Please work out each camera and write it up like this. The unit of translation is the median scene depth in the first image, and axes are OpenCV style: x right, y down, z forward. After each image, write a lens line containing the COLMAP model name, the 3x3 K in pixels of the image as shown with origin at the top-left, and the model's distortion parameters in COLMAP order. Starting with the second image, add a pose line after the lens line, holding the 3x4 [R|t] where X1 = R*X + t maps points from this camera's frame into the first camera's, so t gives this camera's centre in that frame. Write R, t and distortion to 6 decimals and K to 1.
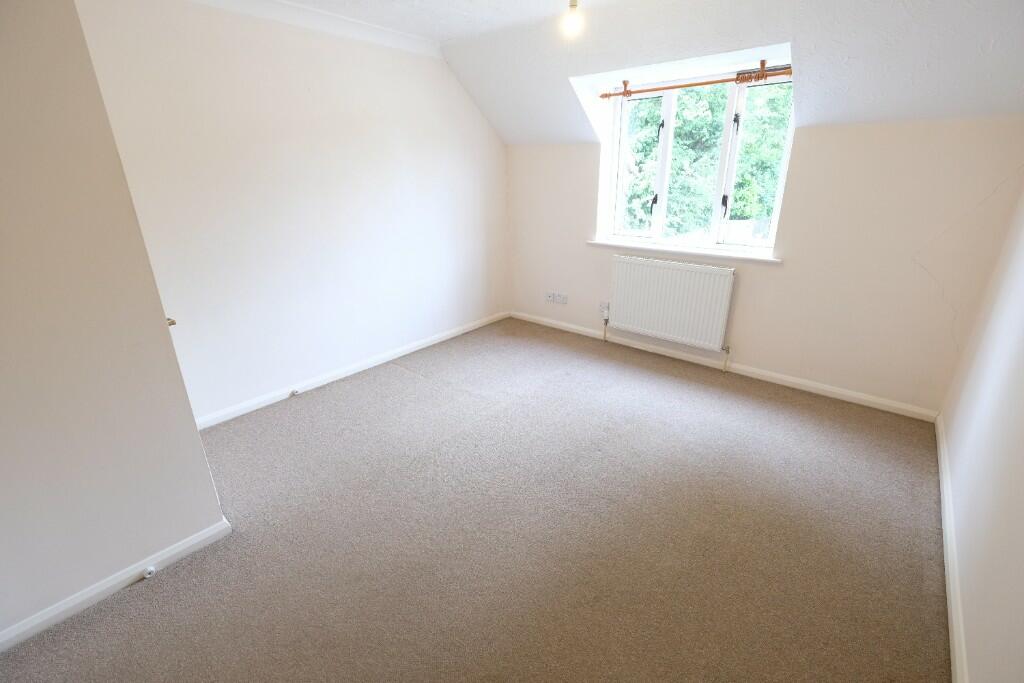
lens RADIAL K [[448.0, 0, 512.2], [0, 448.0, 331.3], [0, 0, 1]] dist [-0.000040, 0.000167]
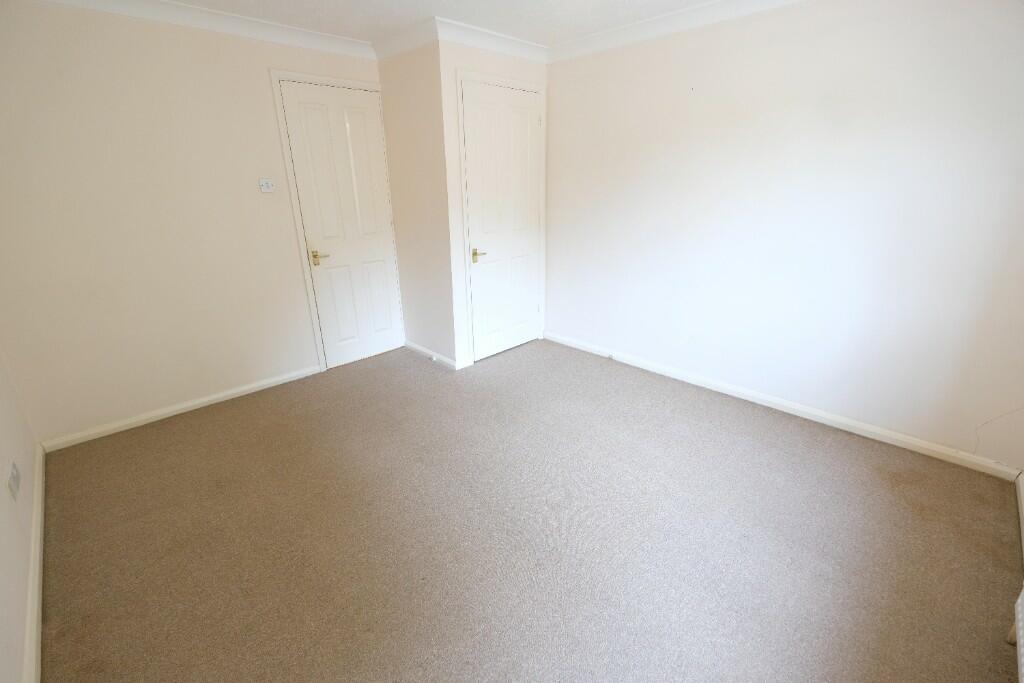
lens RADIAL K [[448.0, 0, 512.2], [0, 448.0, 331.3], [0, 0, 1]] dist [-0.000040, 0.000167]
pose [[-0.087629, 0.339720, -0.936436, 0.584505], [-0.311880, 0.883435, 0.349677, -0.237909], [0.946072, 0.322698, 0.028537, 0.618681]]
